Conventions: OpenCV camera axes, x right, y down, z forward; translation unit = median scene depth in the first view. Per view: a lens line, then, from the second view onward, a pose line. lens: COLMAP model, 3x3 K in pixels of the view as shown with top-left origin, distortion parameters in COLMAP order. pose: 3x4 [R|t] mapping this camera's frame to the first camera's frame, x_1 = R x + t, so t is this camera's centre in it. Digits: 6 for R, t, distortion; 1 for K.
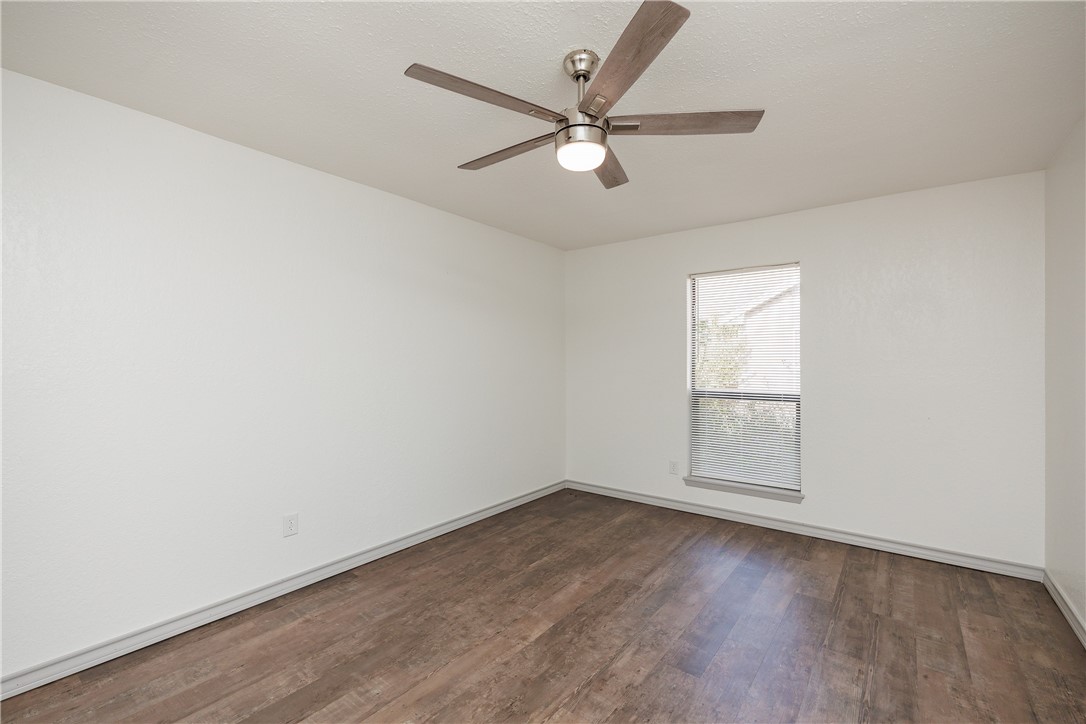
lens RADIAL K [[465.4, 0, 541.6], [0, 465.4, 363.8], [0, 0, 1]] dist [-0.000018, -0.001476]
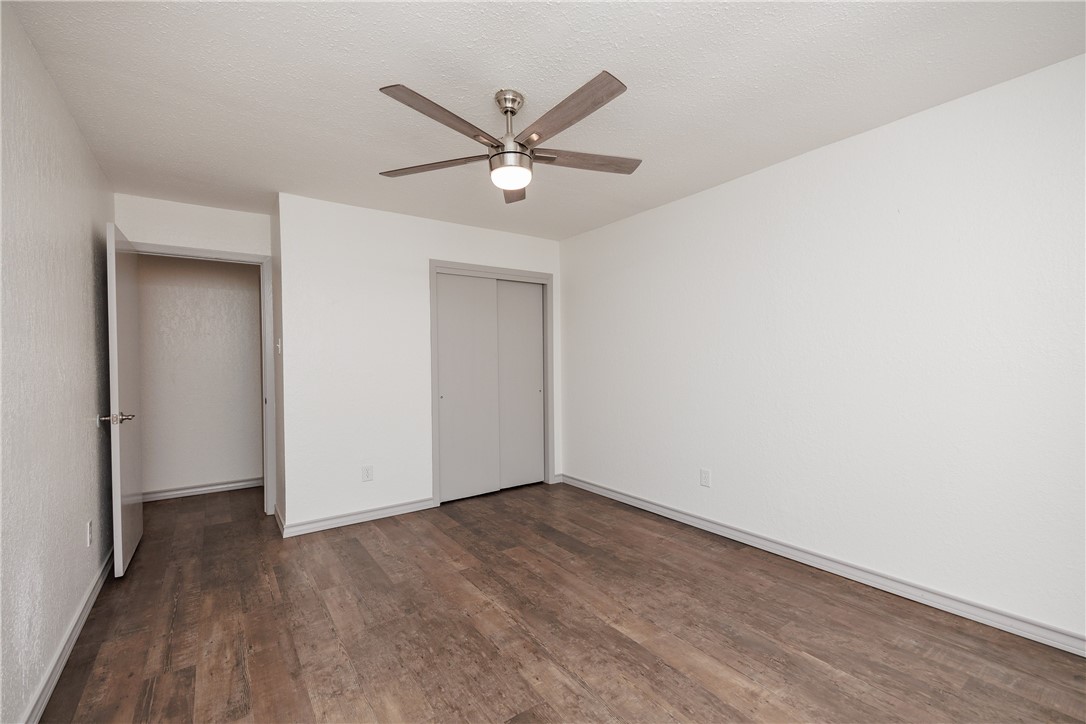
lens RADIAL K [[465.4, 0, 541.6], [0, 465.4, 363.8], [0, 0, 1]] dist [-0.000018, -0.001476]
pose [[-0.301474, 0.015866, -0.953342, 0.996034], [0.015503, 0.999811, 0.011737, 0.013526], [0.953348, -0.011241, -0.301663, 1.186793]]
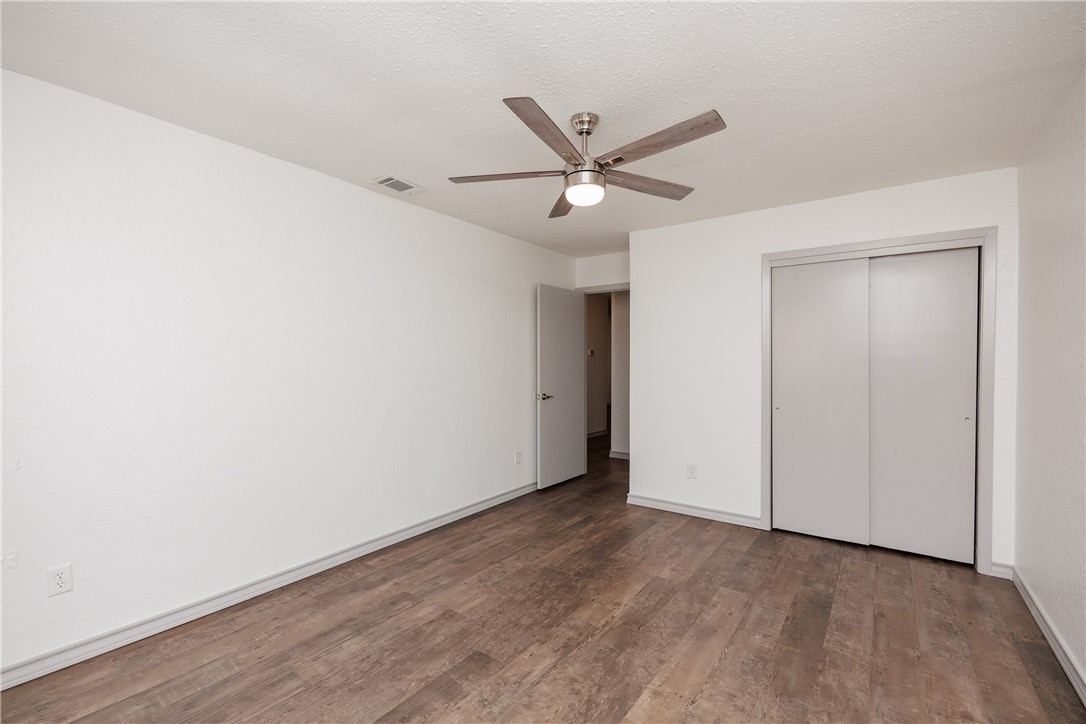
lens RADIAL K [[465.4, 0, 541.6], [0, 465.4, 363.8], [0, 0, 1]] dist [-0.000018, -0.001476]
pose [[-0.999835, 0.000480, -0.018167, 0.185838], [0.000479, 1.000000, 0.000041, 0.005260], [0.018167, 0.000033, -0.999835, 1.869056]]
